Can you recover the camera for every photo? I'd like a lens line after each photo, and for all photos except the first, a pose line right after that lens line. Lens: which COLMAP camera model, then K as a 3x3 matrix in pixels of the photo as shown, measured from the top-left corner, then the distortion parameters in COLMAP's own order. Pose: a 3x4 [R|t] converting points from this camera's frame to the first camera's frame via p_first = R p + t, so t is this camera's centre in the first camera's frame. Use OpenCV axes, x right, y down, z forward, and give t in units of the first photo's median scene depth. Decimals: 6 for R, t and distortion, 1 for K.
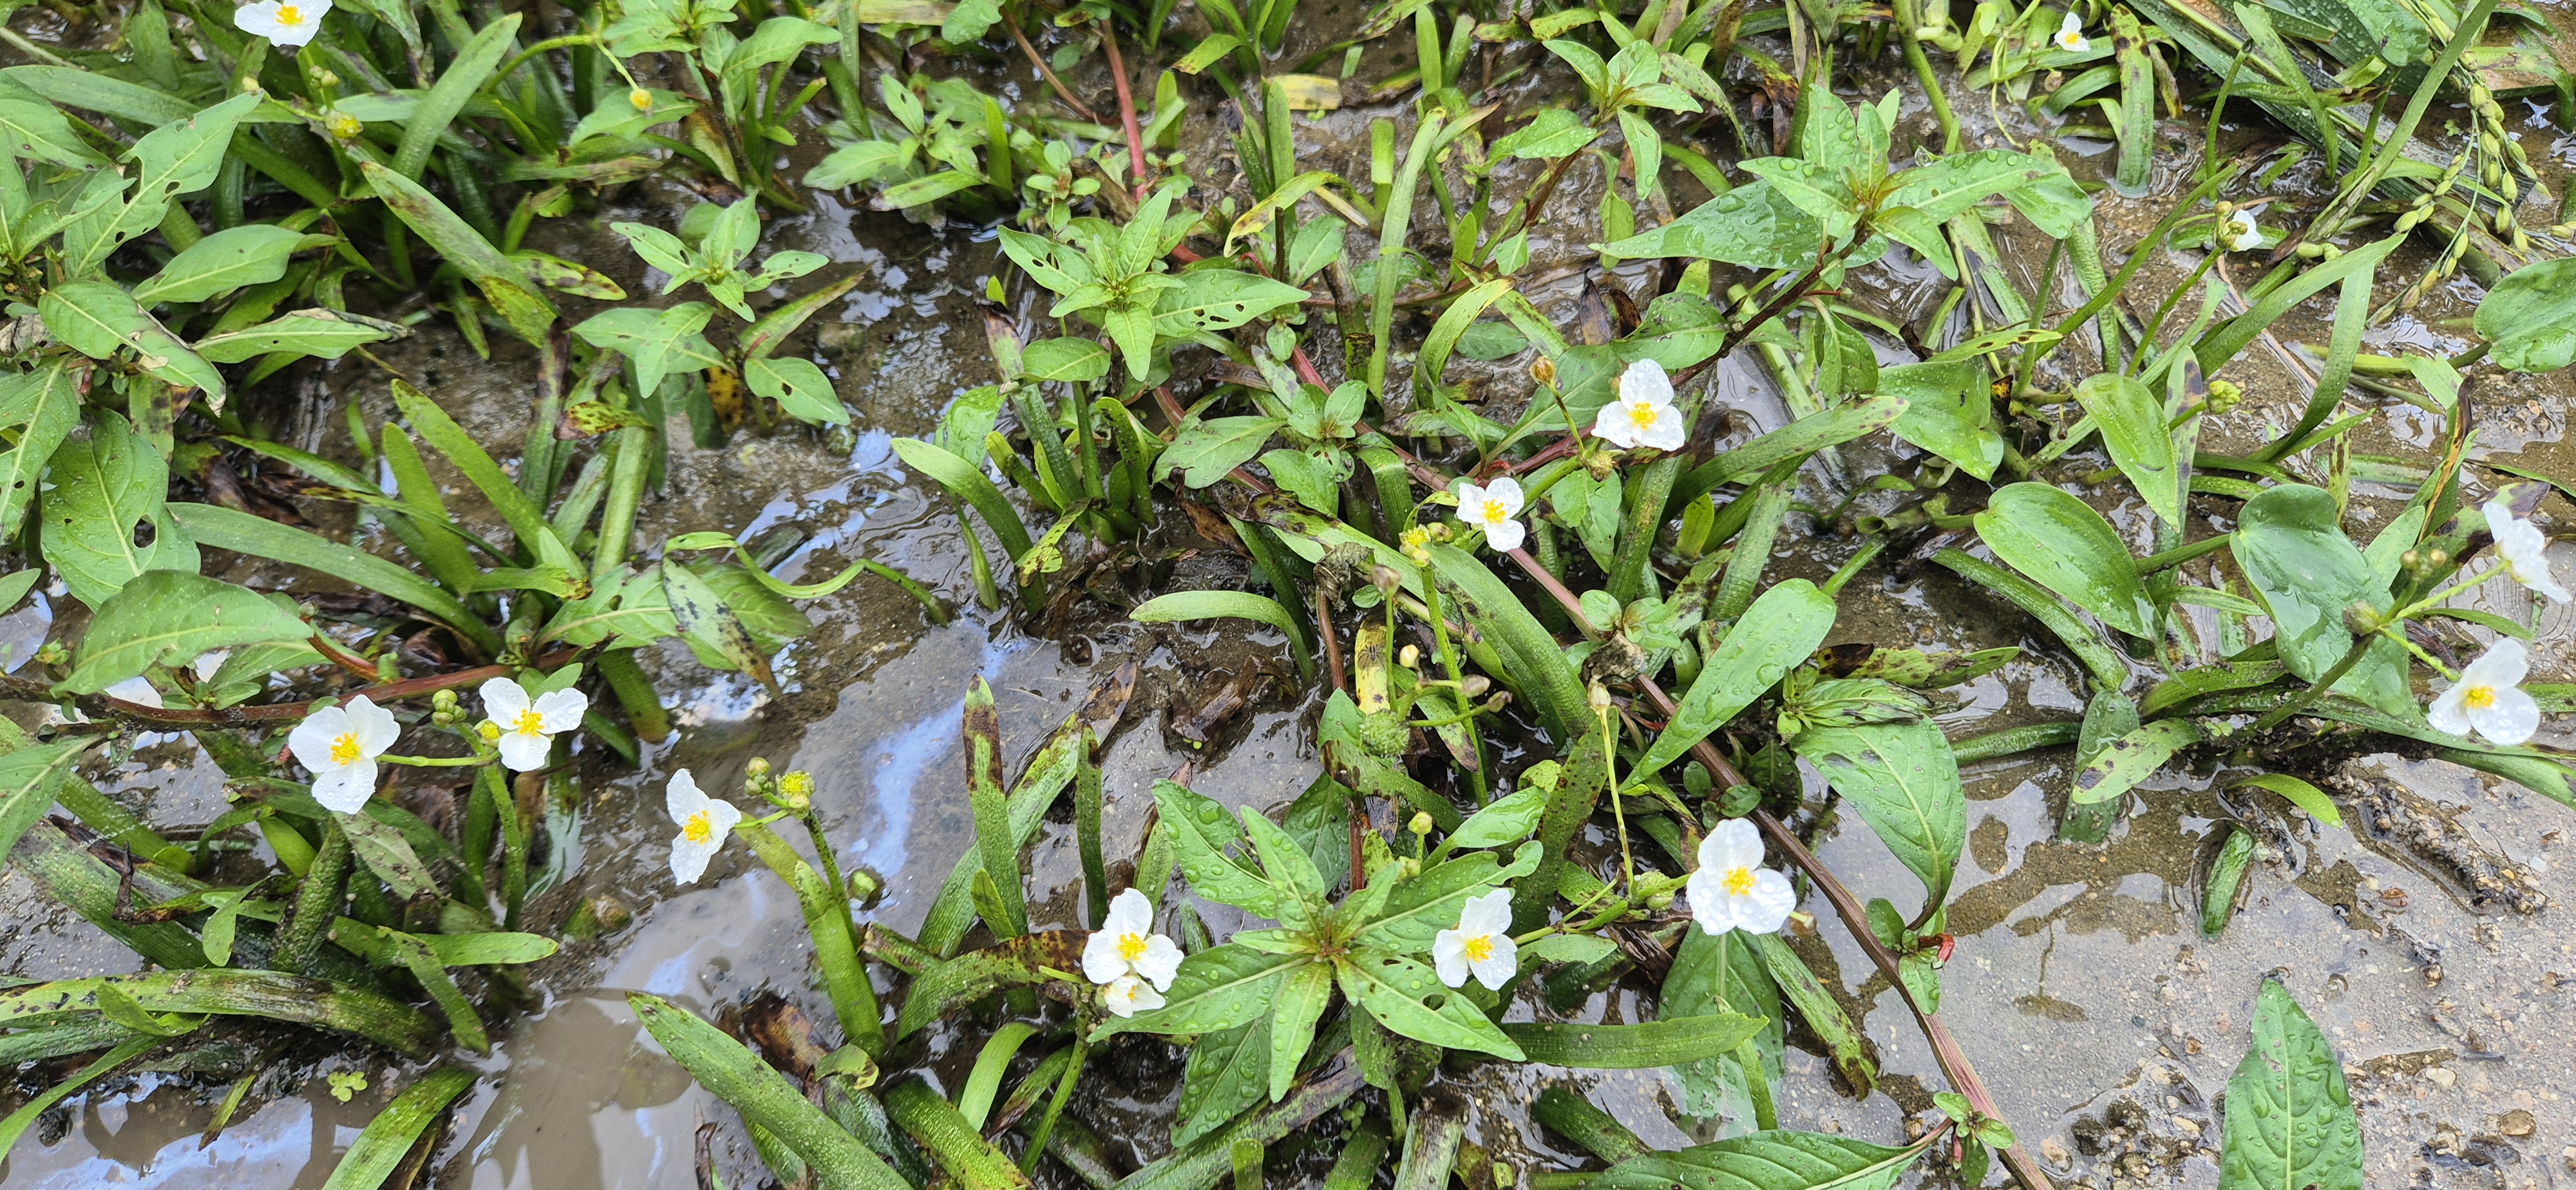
lens RADIAL K [[1891.5, 0, 1209.3], [0, 1891.5, 596.8], [0, 0, 1]] dist [-0.001929, -0.005100]
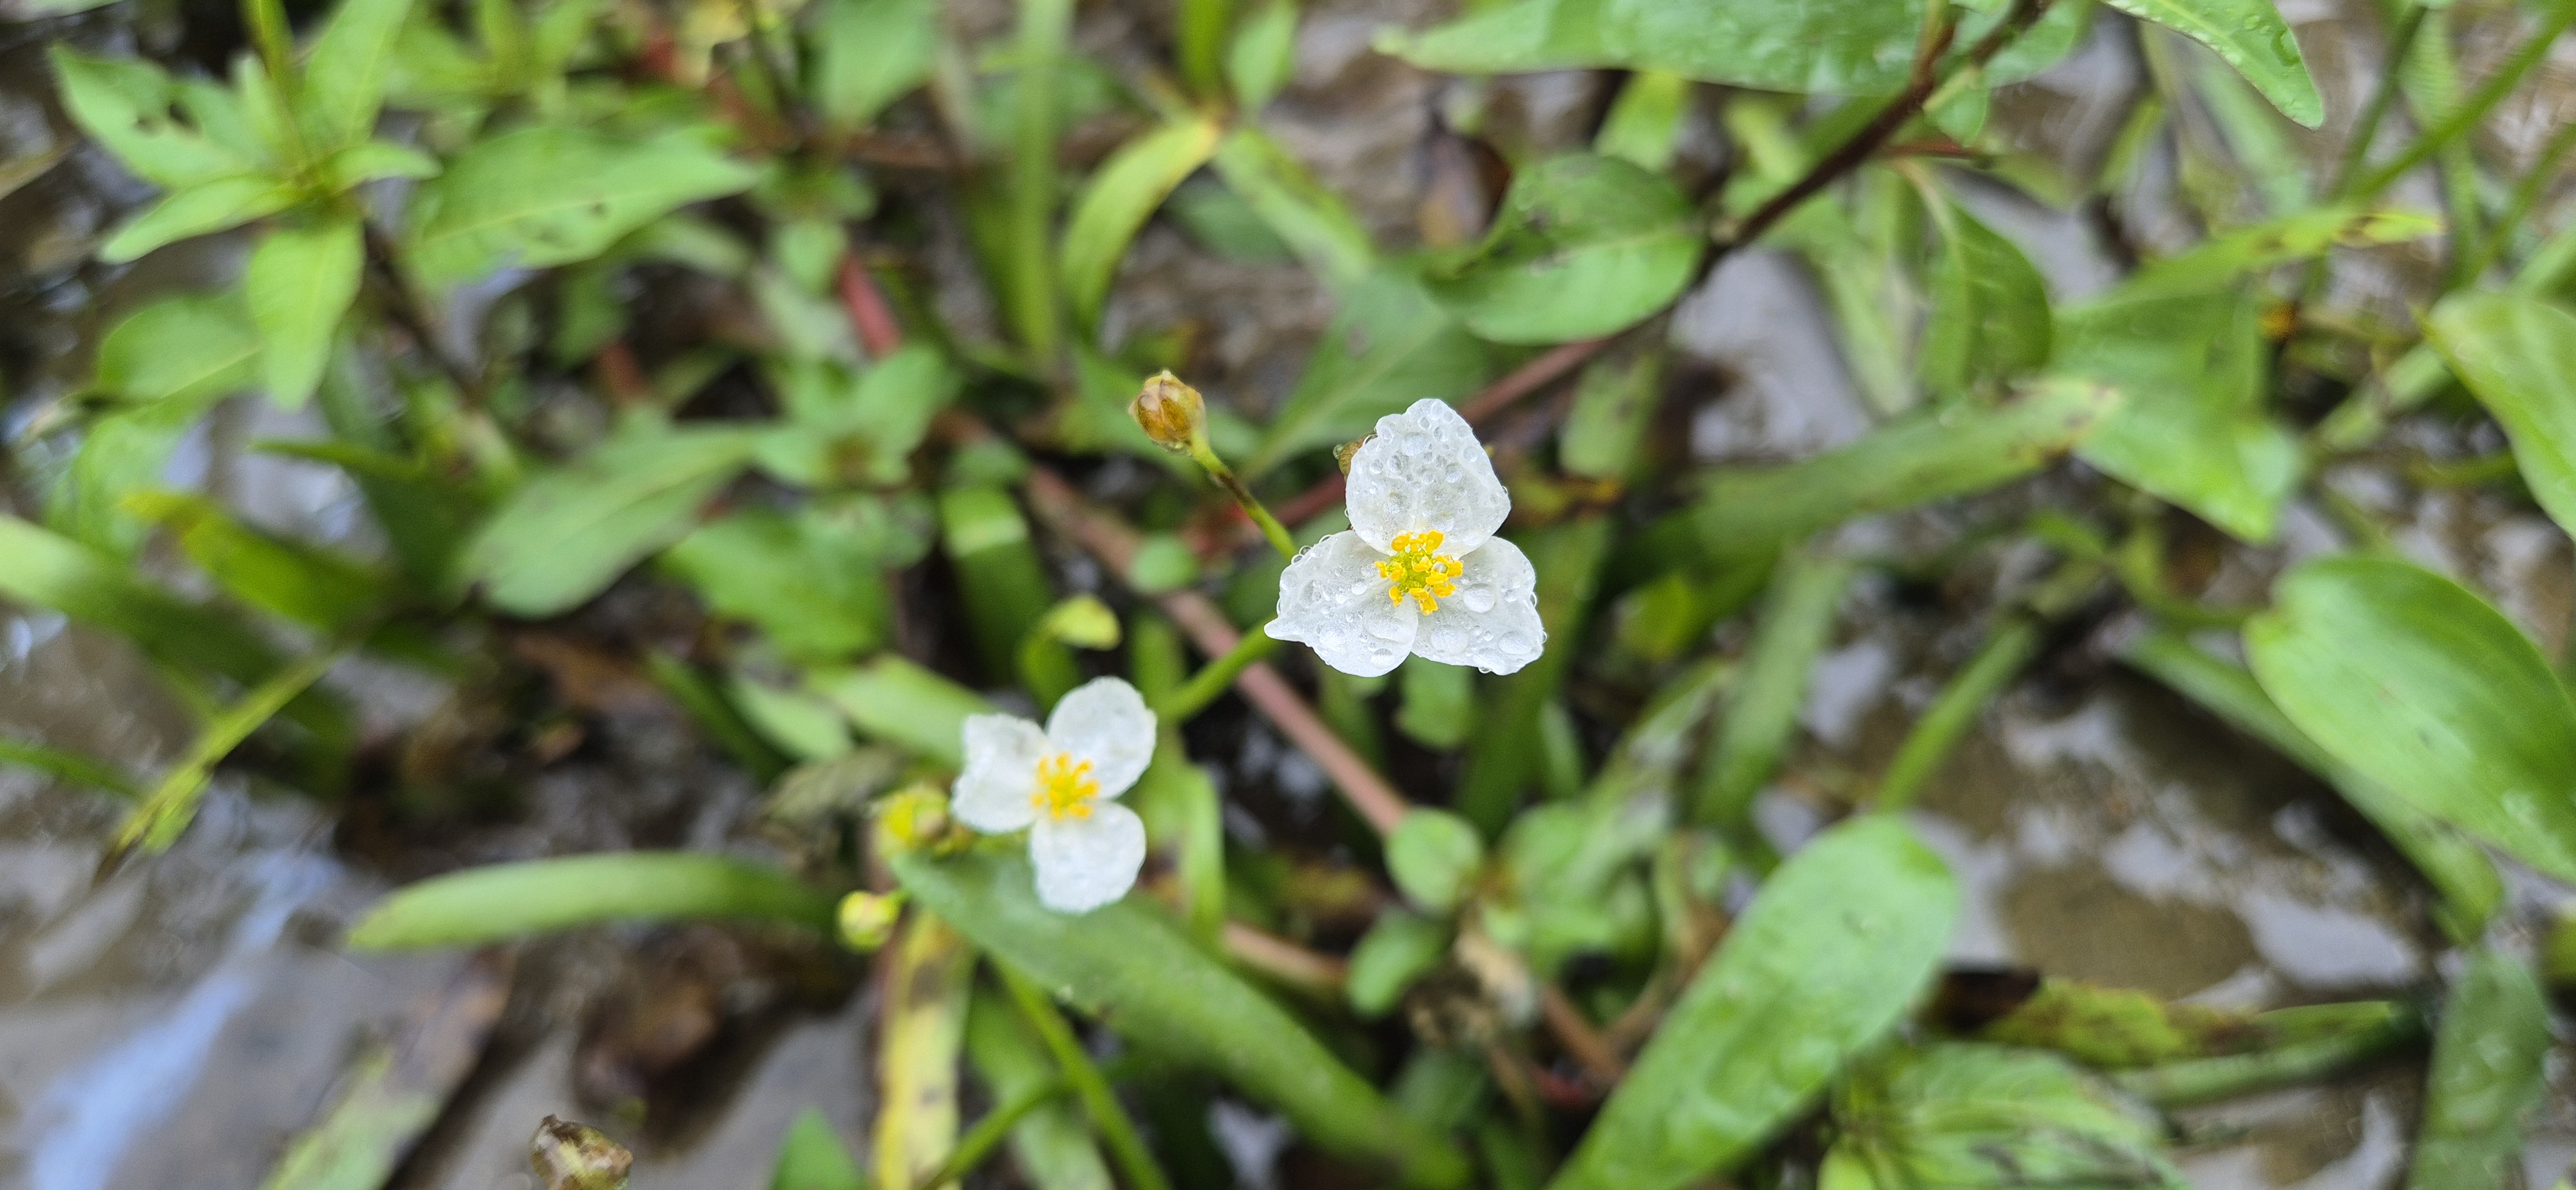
lens RADIAL K [[1987.2, 0, 1308.9], [0, 1987.2, 587.3], [0, 0, 1]] dist [0.002450, -0.006579]
pose [[0.998738, -0.029750, 0.040459, 0.154966], [0.026075, 0.995734, 0.088509, -0.098110], [-0.042920, -0.087342, 0.995253, 0.519428]]
